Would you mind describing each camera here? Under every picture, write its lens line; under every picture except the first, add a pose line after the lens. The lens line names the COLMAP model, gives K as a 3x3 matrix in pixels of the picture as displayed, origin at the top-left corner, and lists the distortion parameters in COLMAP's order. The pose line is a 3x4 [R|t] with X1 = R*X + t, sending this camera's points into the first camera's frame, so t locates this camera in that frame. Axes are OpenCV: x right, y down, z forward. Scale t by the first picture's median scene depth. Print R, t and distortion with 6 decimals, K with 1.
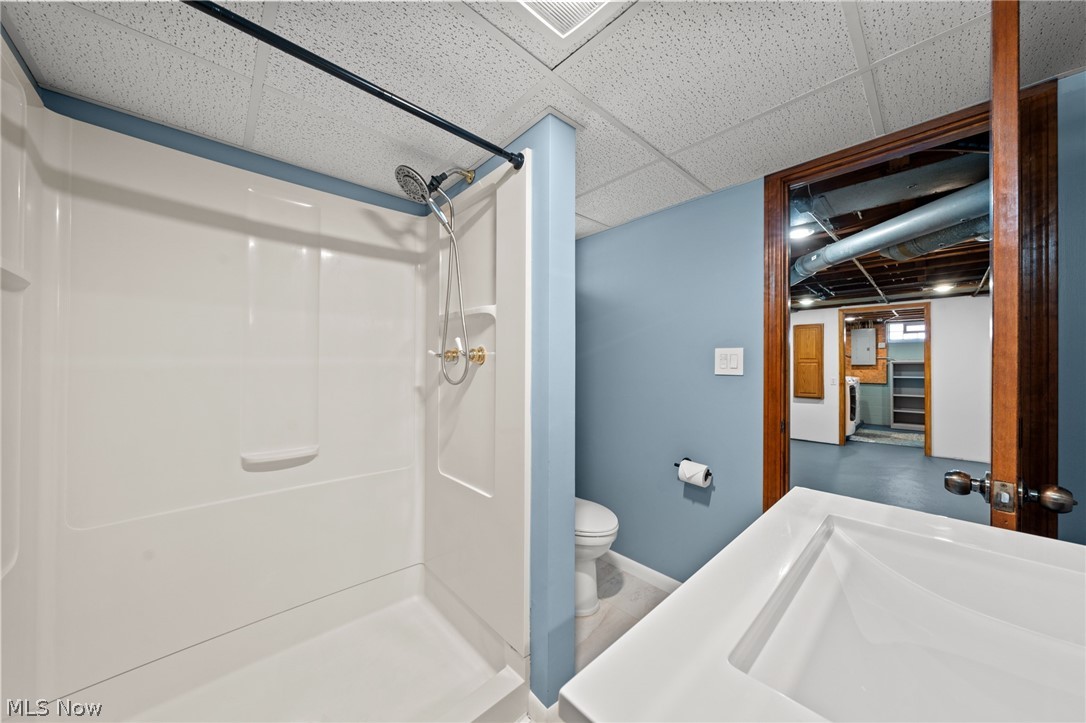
lens RADIAL K [[378.8, 0, 540.7], [0, 378.8, 359.9], [0, 0, 1]] dist [-0.004252, 0.000029]
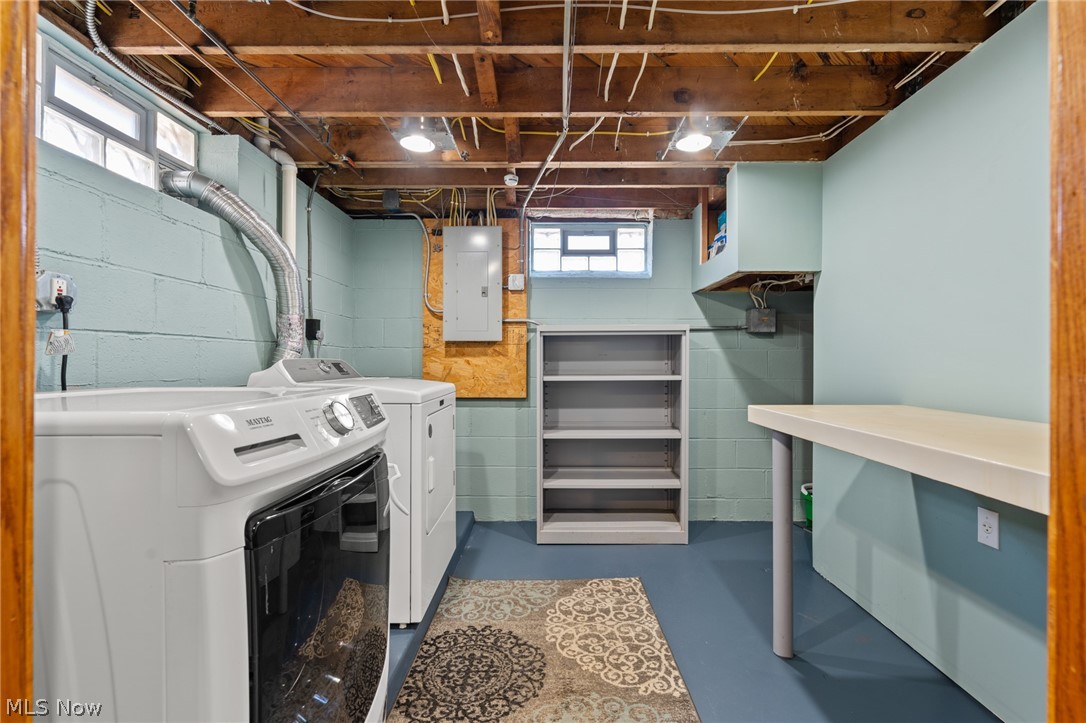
lens RADIAL K [[444.2, 0, 546.6], [0, 444.2, 361.2], [0, 0, 1]] dist [-0.000187, 0.000007]
pose [[0.698308, -0.004430, 0.715783, 0.646288], [-0.003614, 0.999946, 0.009714, 0.026884], [-0.715788, -0.009370, 0.698255, 0.711989]]
